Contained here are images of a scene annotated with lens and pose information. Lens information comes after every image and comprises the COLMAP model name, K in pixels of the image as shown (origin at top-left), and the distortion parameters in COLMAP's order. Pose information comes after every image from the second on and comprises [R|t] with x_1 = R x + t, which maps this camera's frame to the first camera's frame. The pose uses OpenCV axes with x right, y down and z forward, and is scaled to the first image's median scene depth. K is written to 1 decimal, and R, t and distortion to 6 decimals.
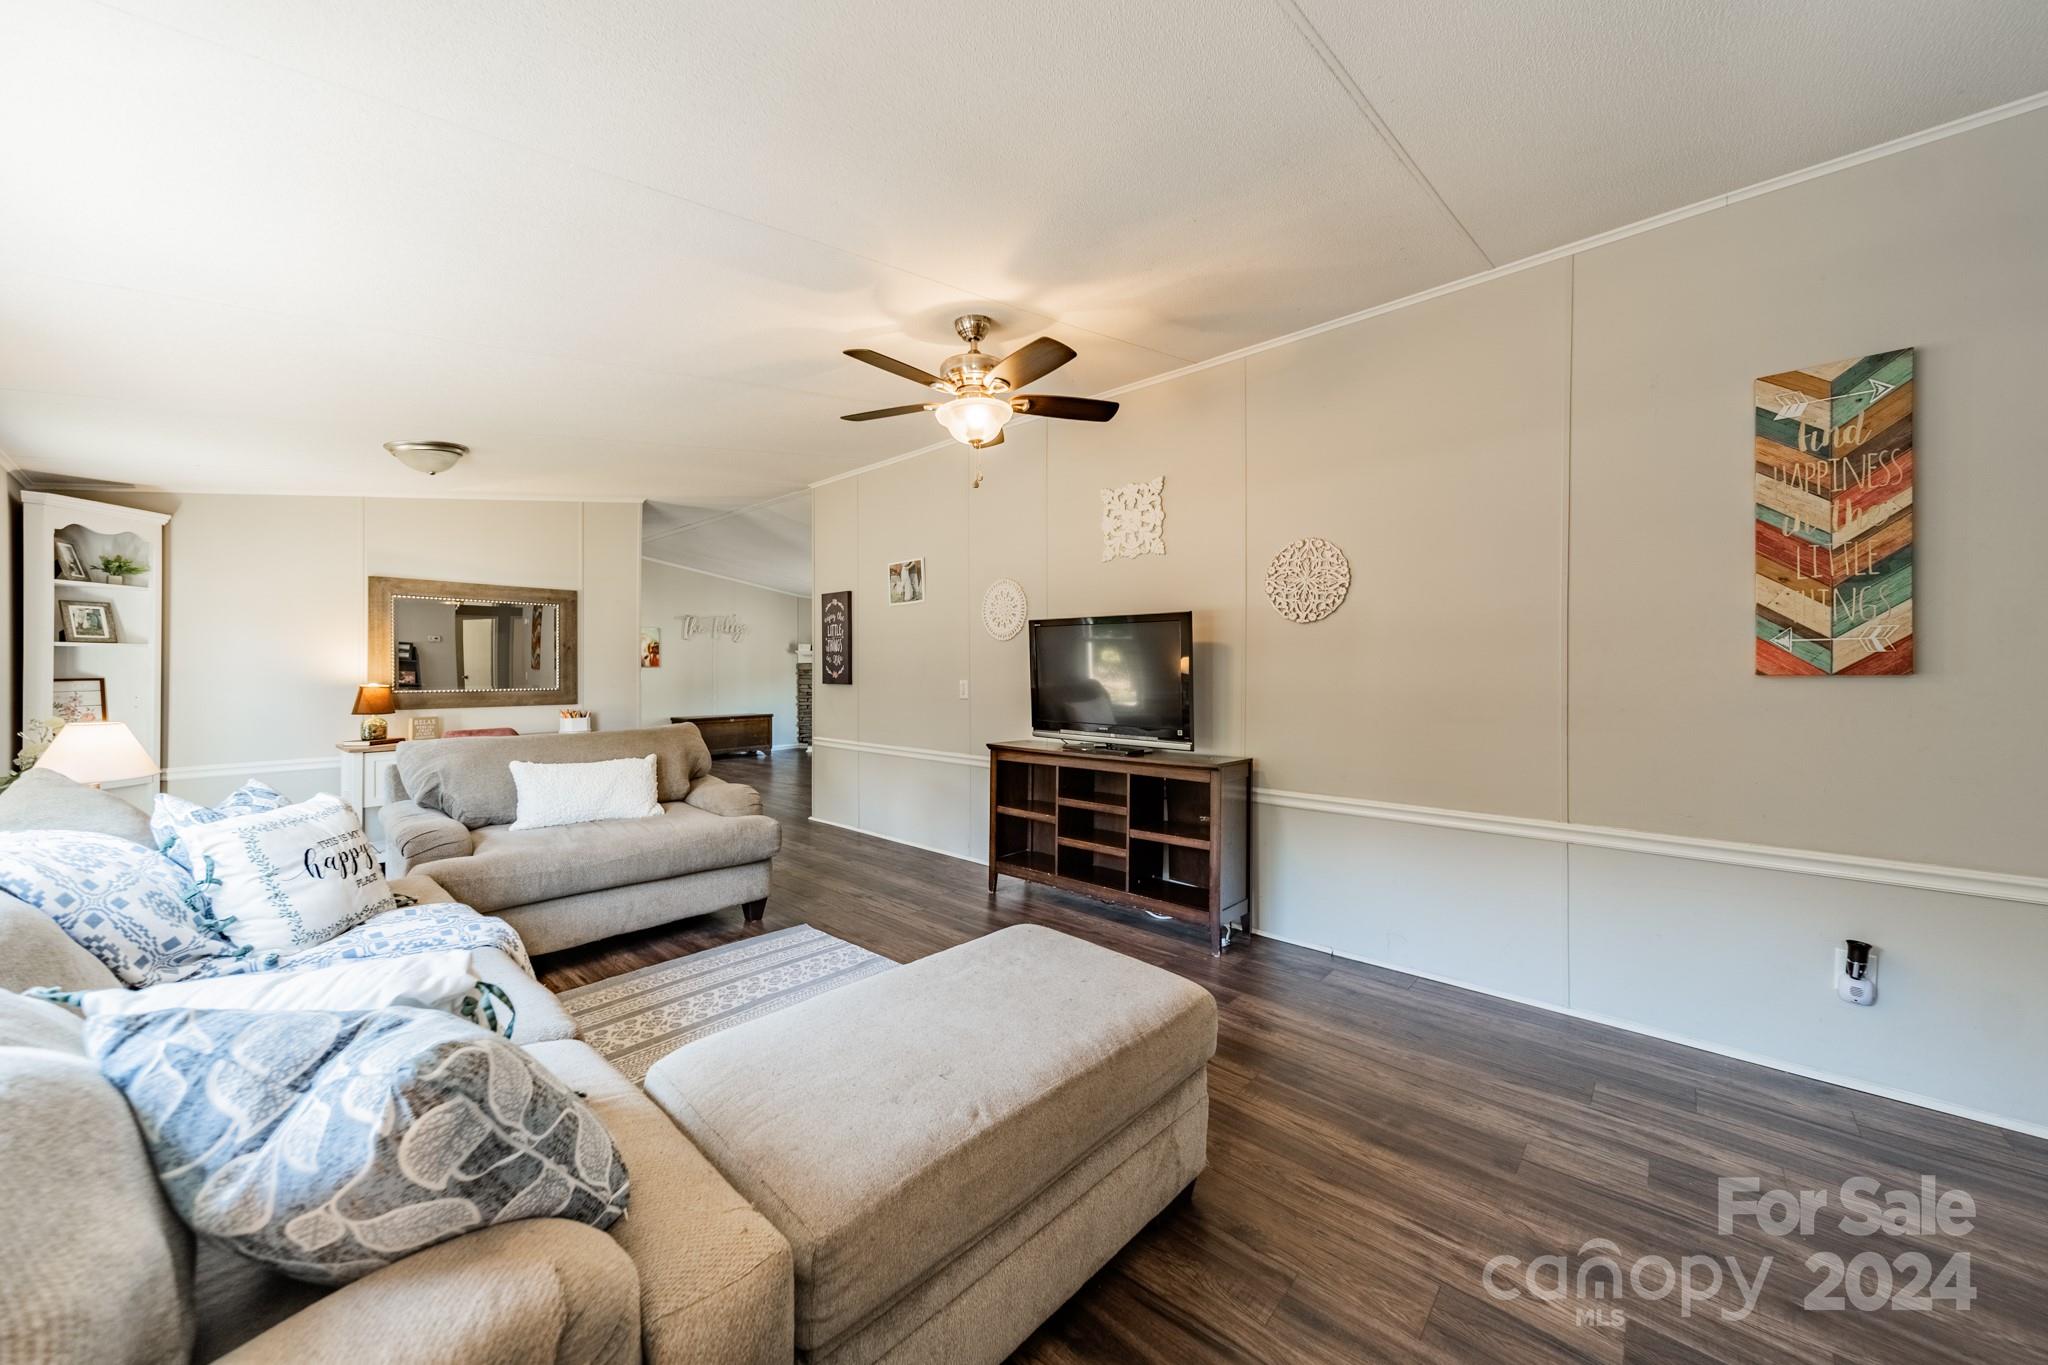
lens RADIAL K [[726.9, 0, 1014.8], [0, 726.9, 672.5], [0, 0, 1]] dist [0.007302, -0.000065]
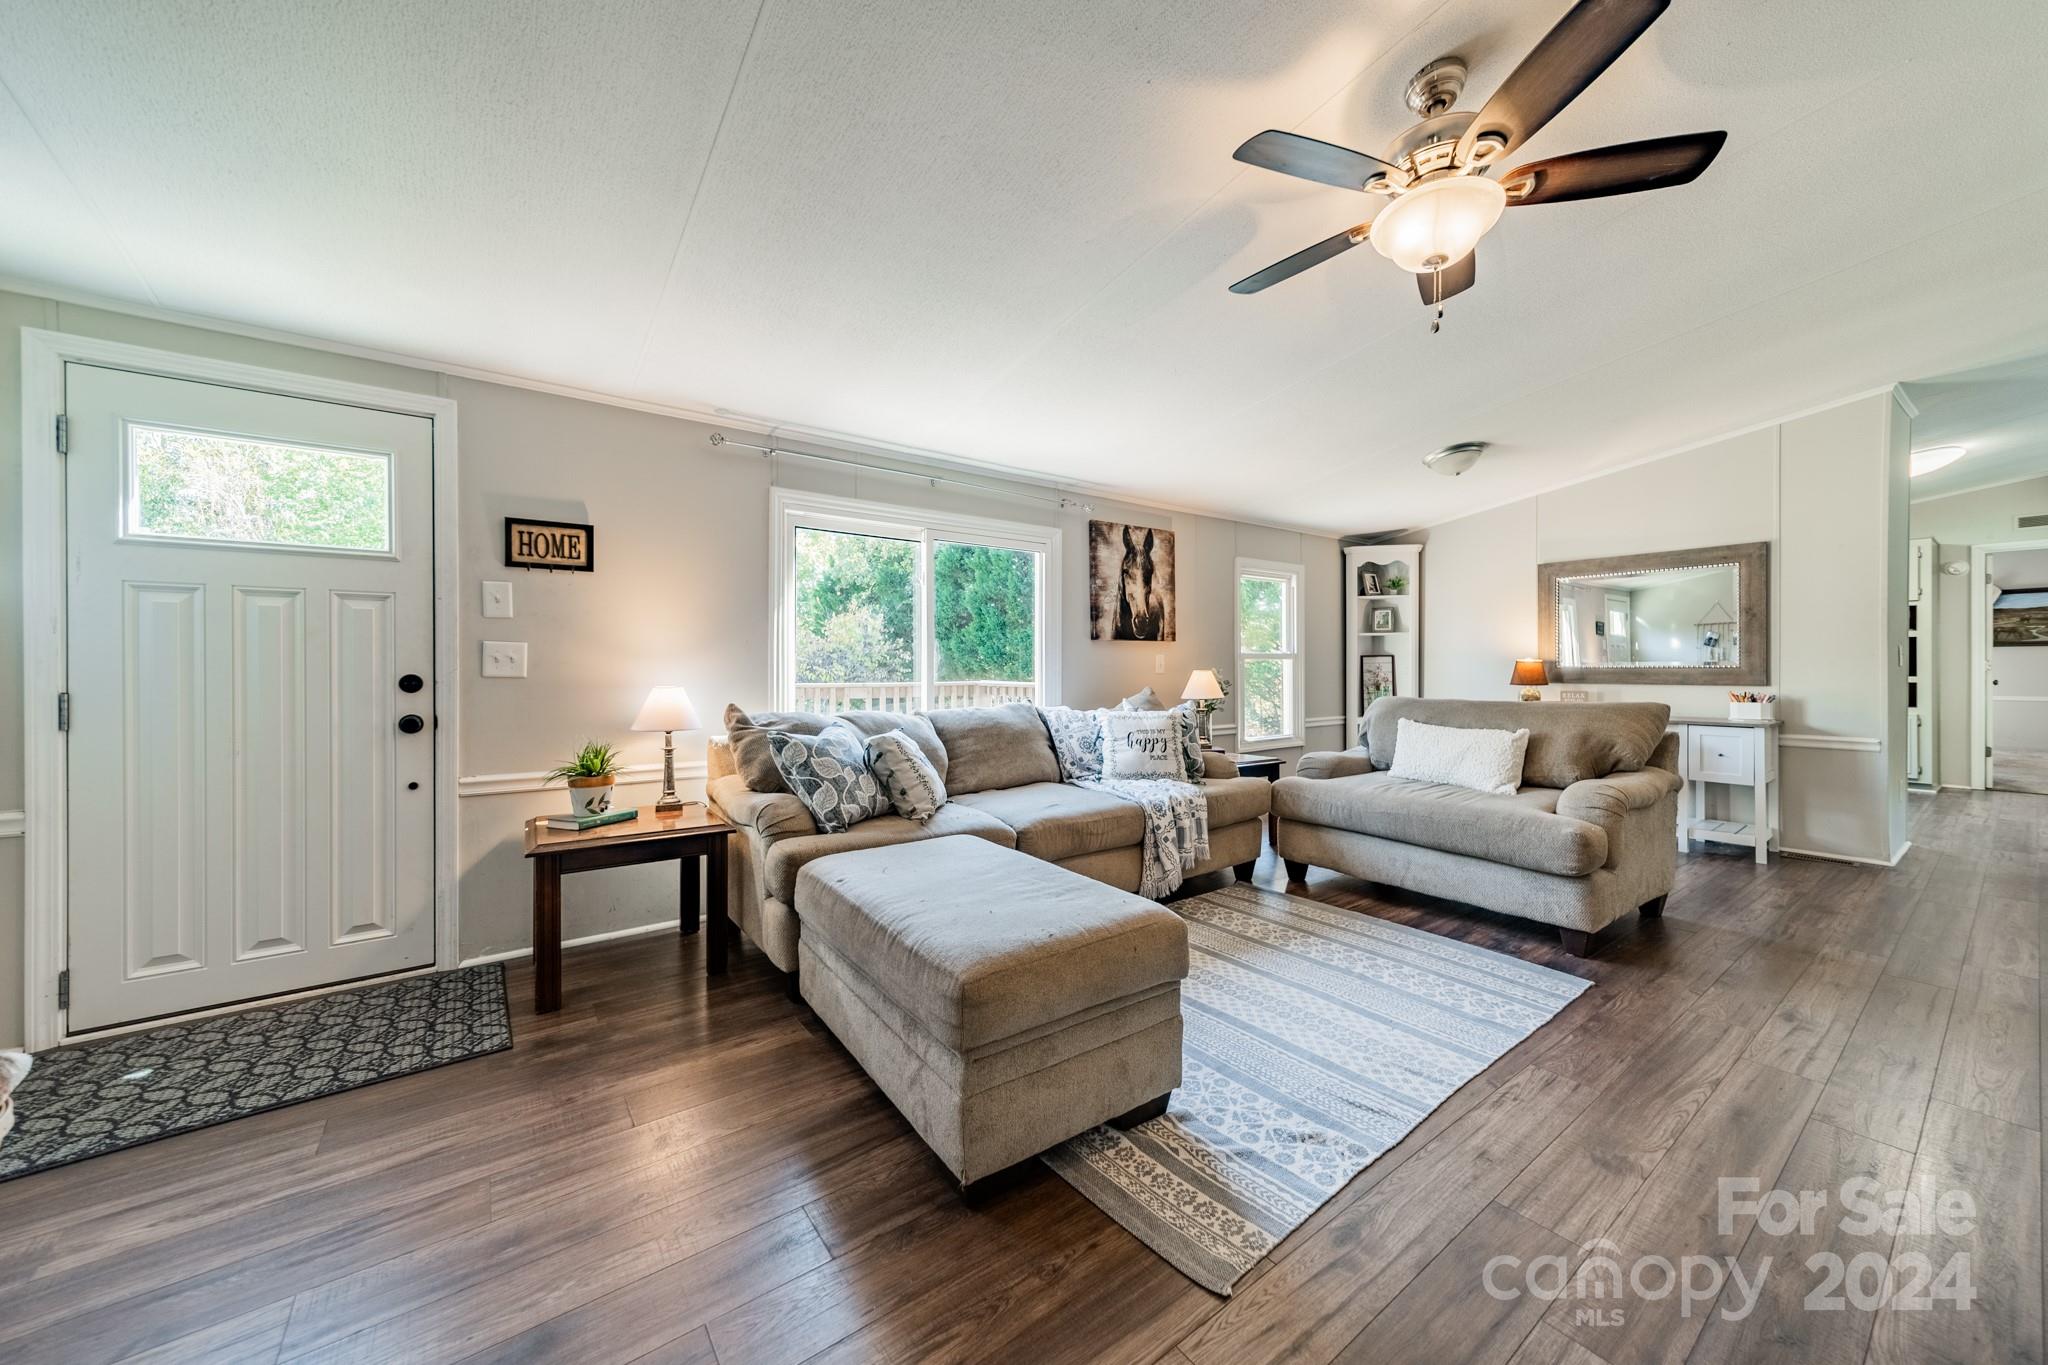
lens RADIAL K [[726.9, 0, 1029.9], [0, 726.9, 674.9], [0, 0, 1]] dist [0.007302, -0.000065]
pose [[-0.179742, 0.011513, -0.983646, 0.539588], [-0.001823, 0.999926, 0.012037, 0.039689], [0.983712, 0.003956, -0.179708, 0.617185]]
